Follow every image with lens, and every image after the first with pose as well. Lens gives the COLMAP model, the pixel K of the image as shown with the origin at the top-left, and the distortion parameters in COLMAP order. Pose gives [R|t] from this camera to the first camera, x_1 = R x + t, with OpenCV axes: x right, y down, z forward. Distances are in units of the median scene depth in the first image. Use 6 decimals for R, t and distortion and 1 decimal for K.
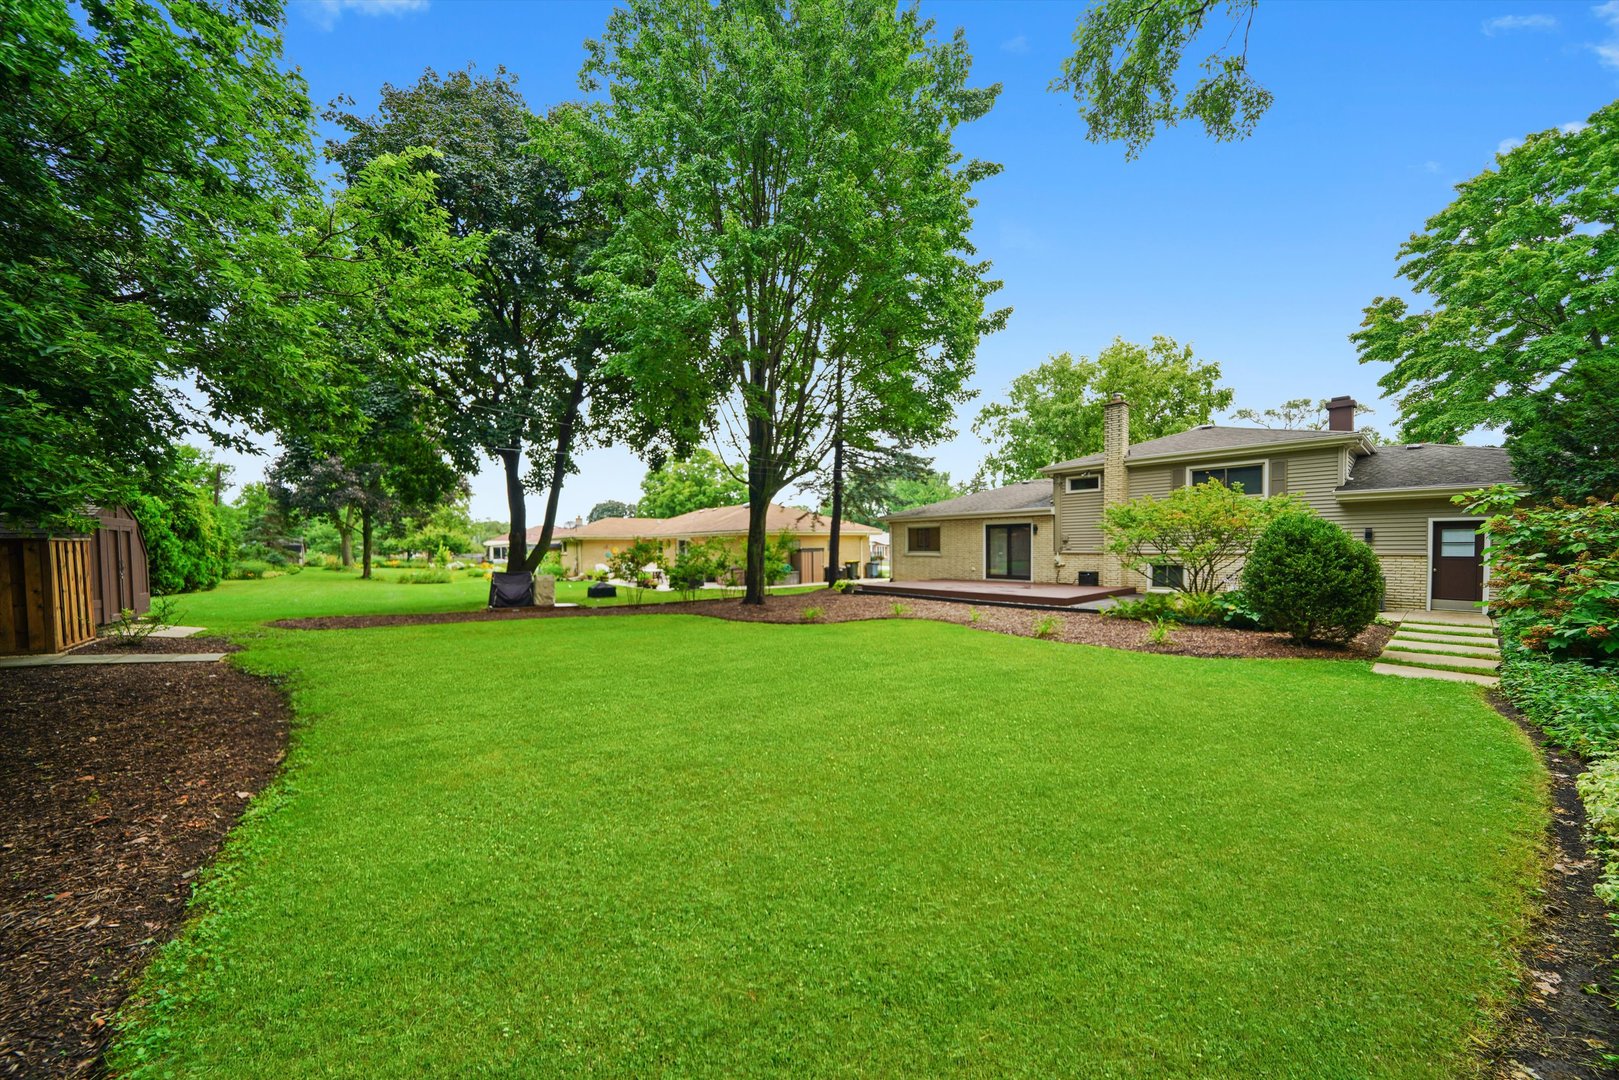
lens RADIAL K [[564.7, 0, 813.0], [0, 564.7, 566.4], [0, 0, 1]] dist [-0.022106, 0.002085]
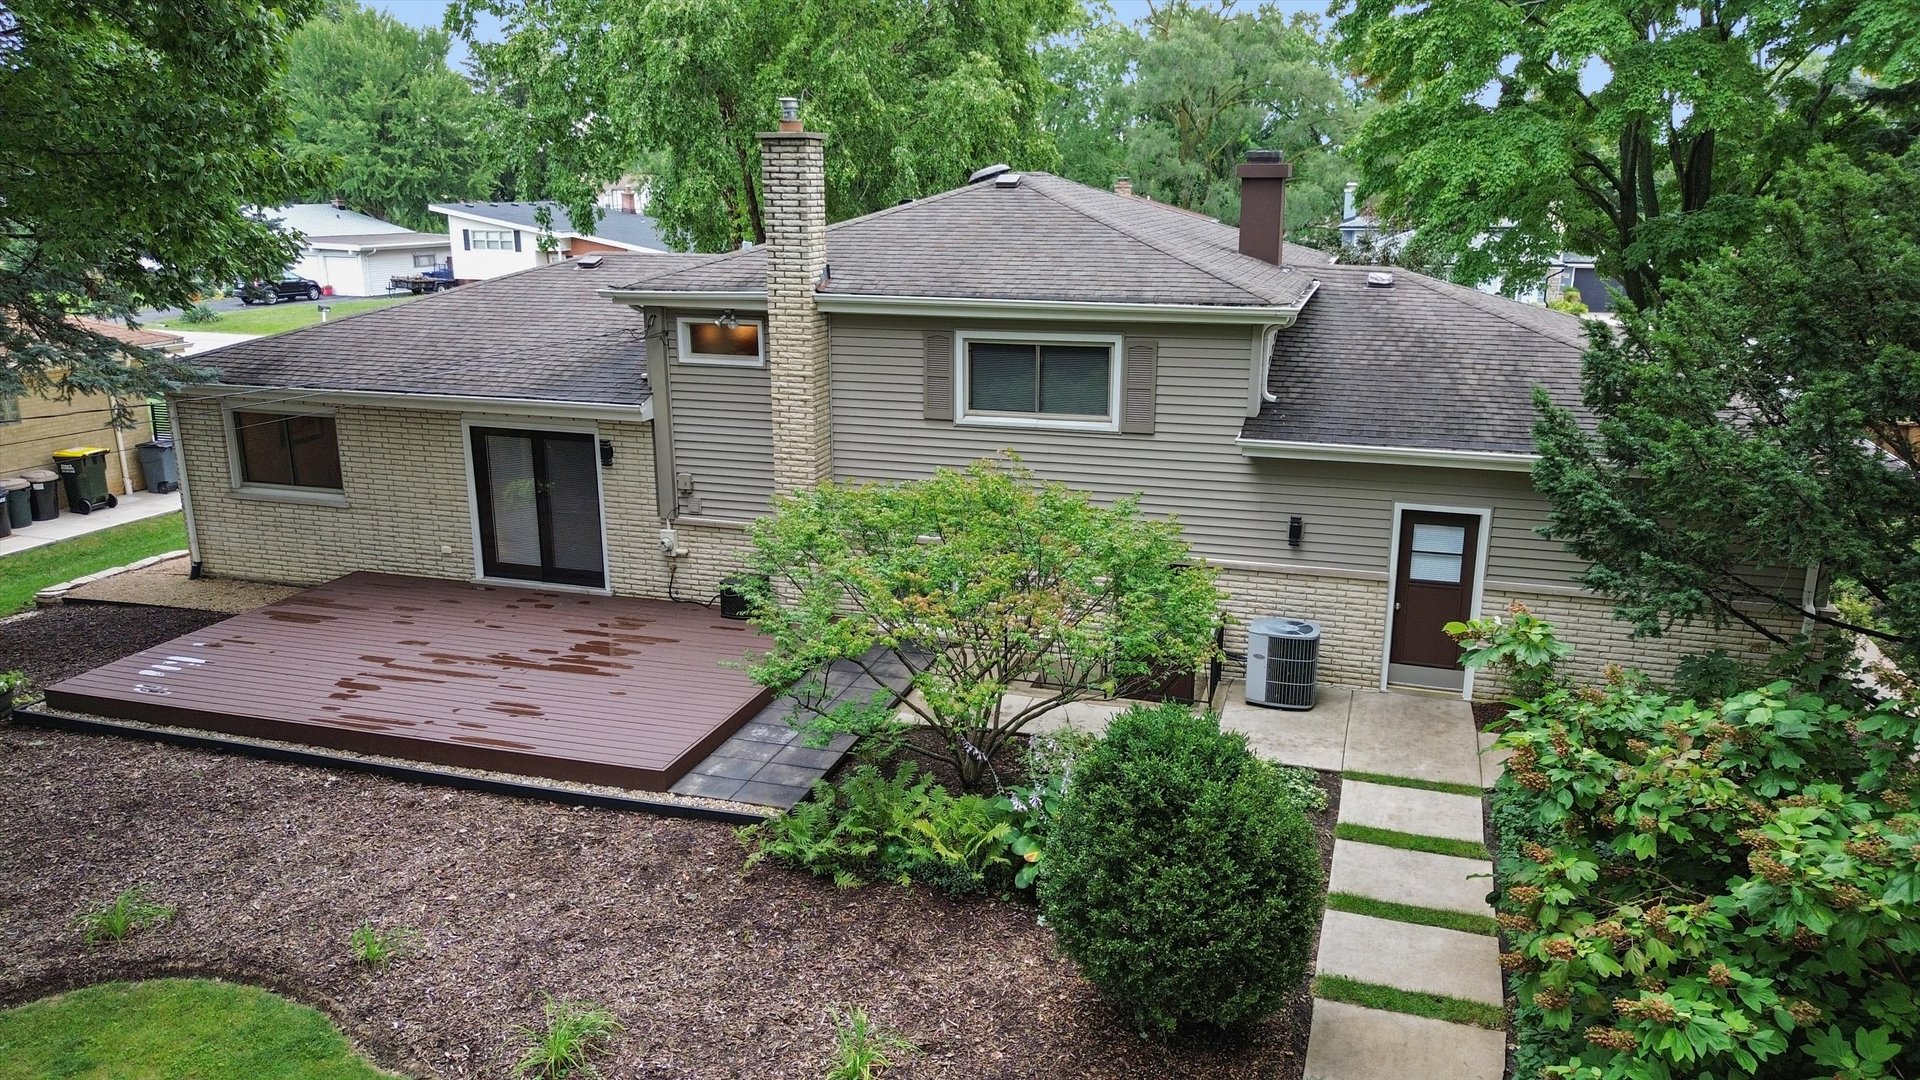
lens RADIAL K [[1361.5, 0, 960.0], [0, 1361.5, 540.0], [0, 0, 1]] dist [0.098691, -0.093379]
pose [[0.848830, -0.123465, 0.514046, 0.134004], [0.011181, 0.976322, 0.216033, -0.205512], [-0.528547, -0.177628, 0.830112, 0.147481]]
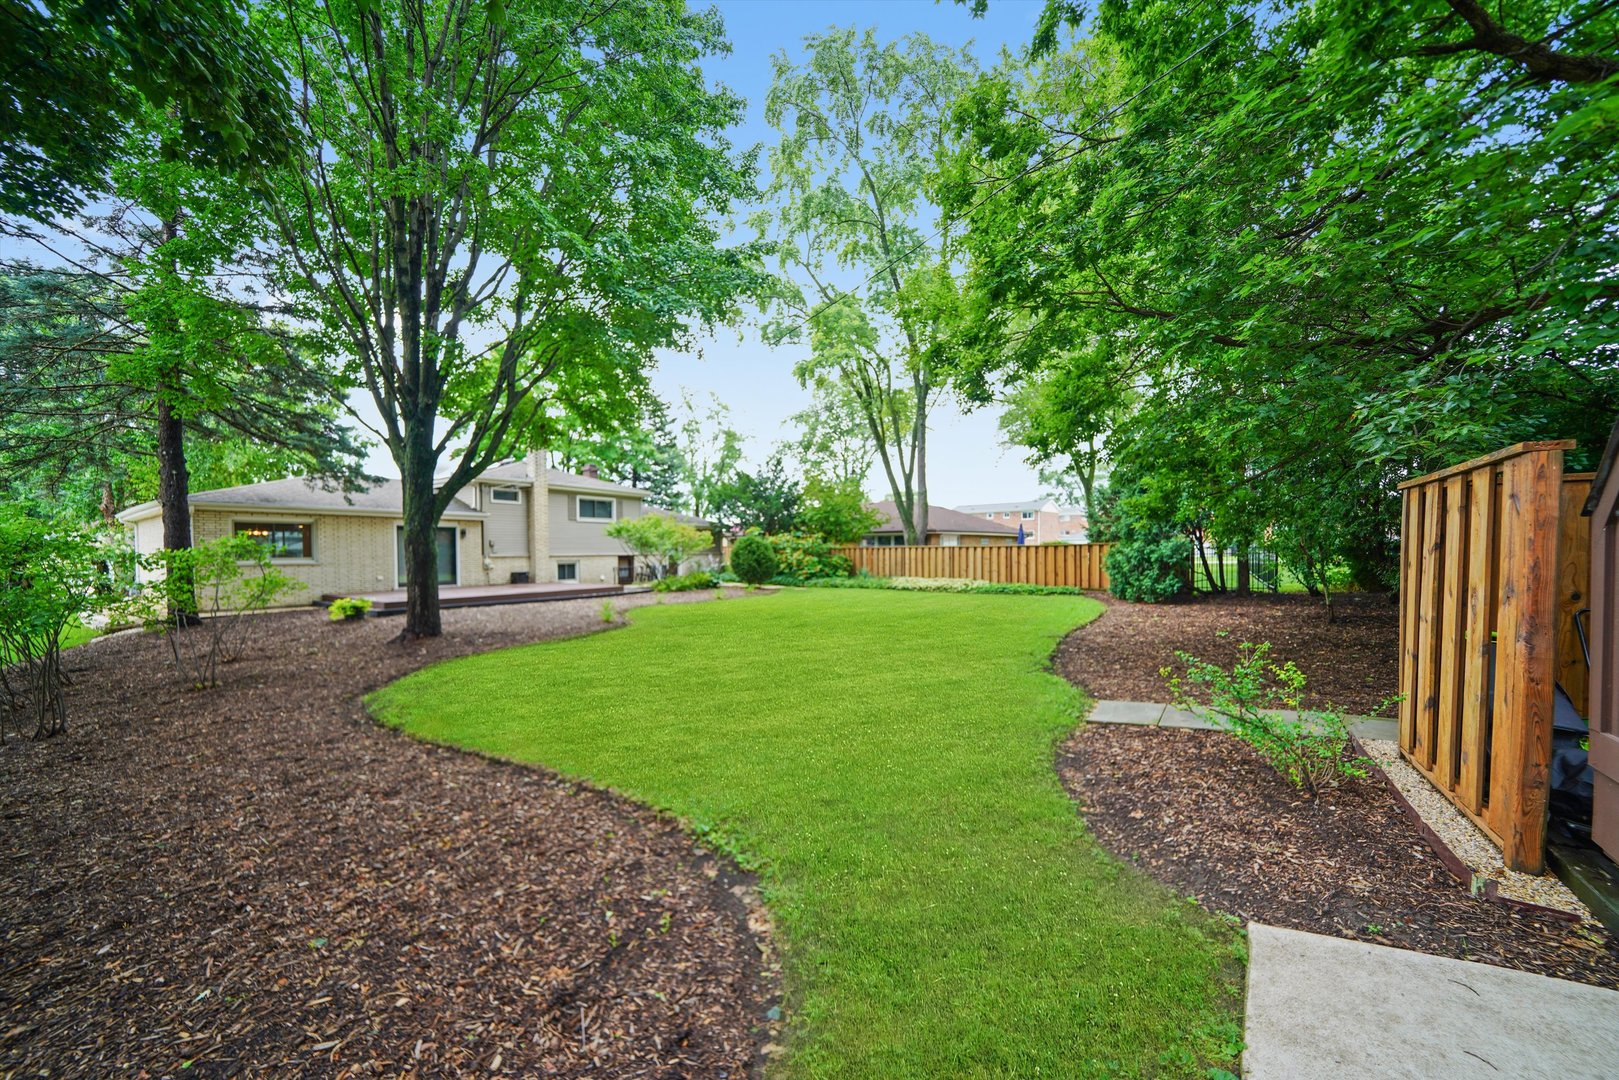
lens RADIAL K [[573.1, 0, 813.1], [0, 573.1, 555.9], [0, 0, 1]] dist [-0.008612, -0.000033]
pose [[-0.275881, -0.016111, 0.961057, -0.787204], [0.025335, 0.999390, 0.024027, -0.036188], [-0.960858, 0.030977, -0.275305, 0.703021]]
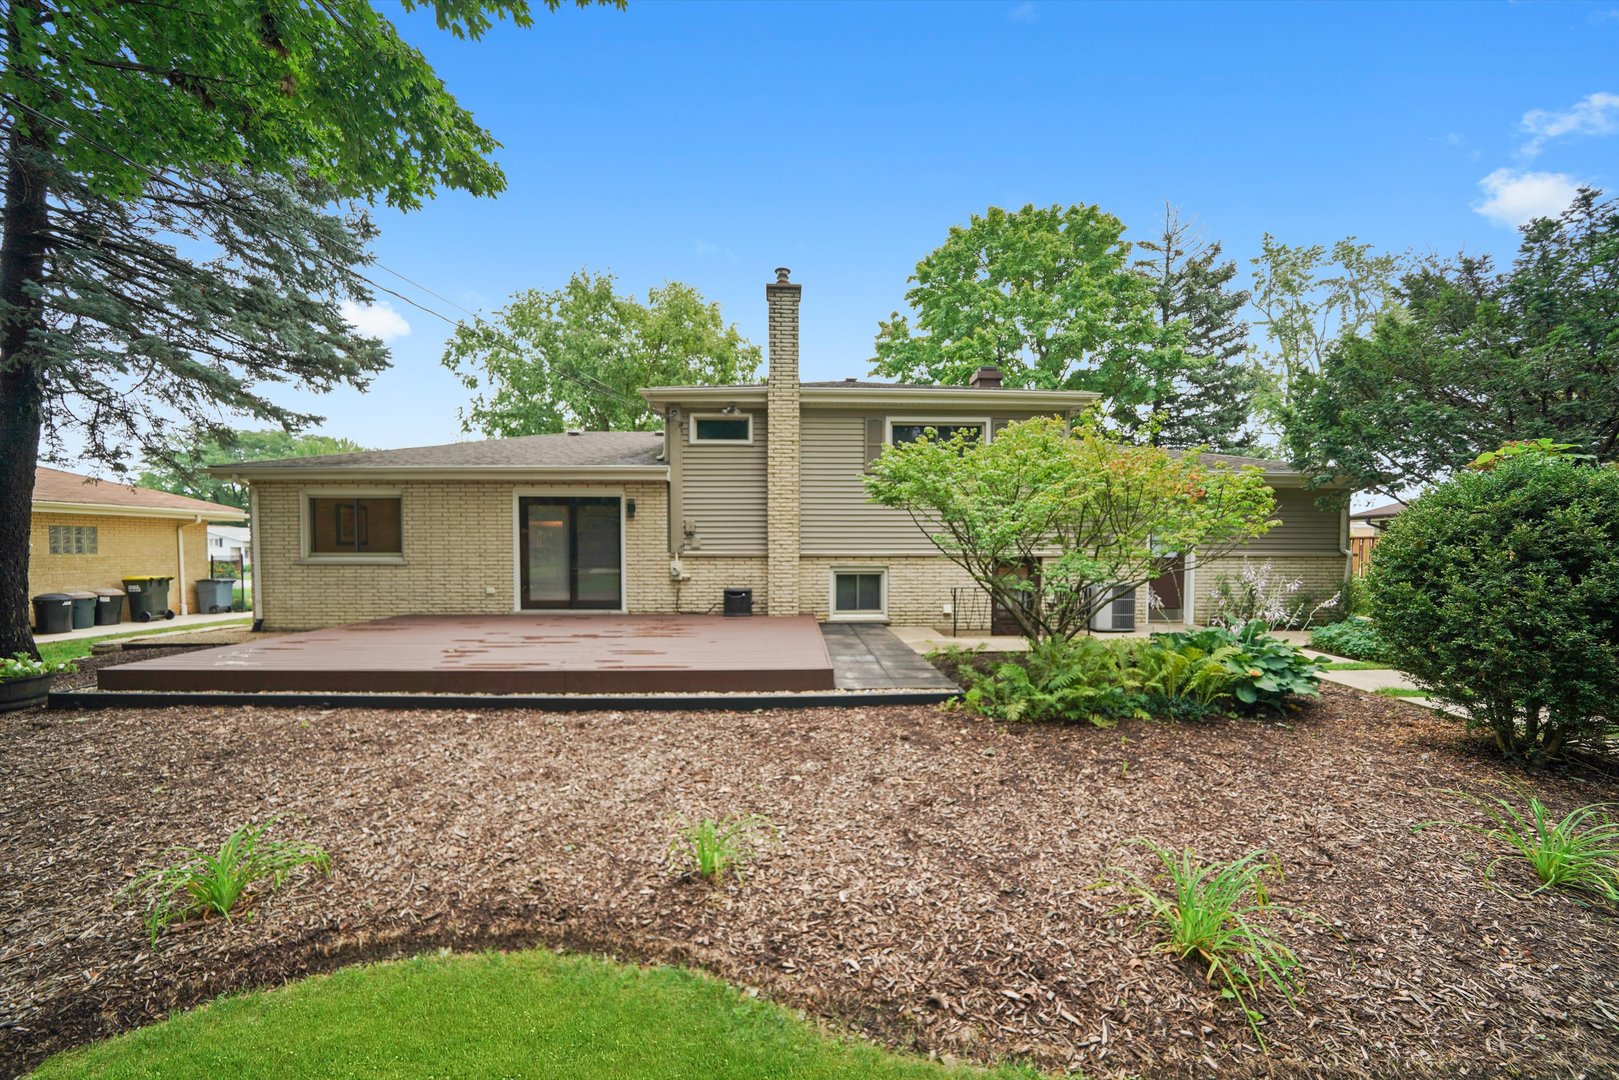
lens RADIAL K [[564.7, 0, 813.0], [0, 564.7, 566.4], [0, 0, 1]] dist [-0.022106, 0.002085]
pose [[0.627464, -0.015845, 0.778484, 0.104295], [0.022523, 0.999744, 0.002194, -0.011823], [-0.778320, 0.016158, 0.627660, 0.570607]]
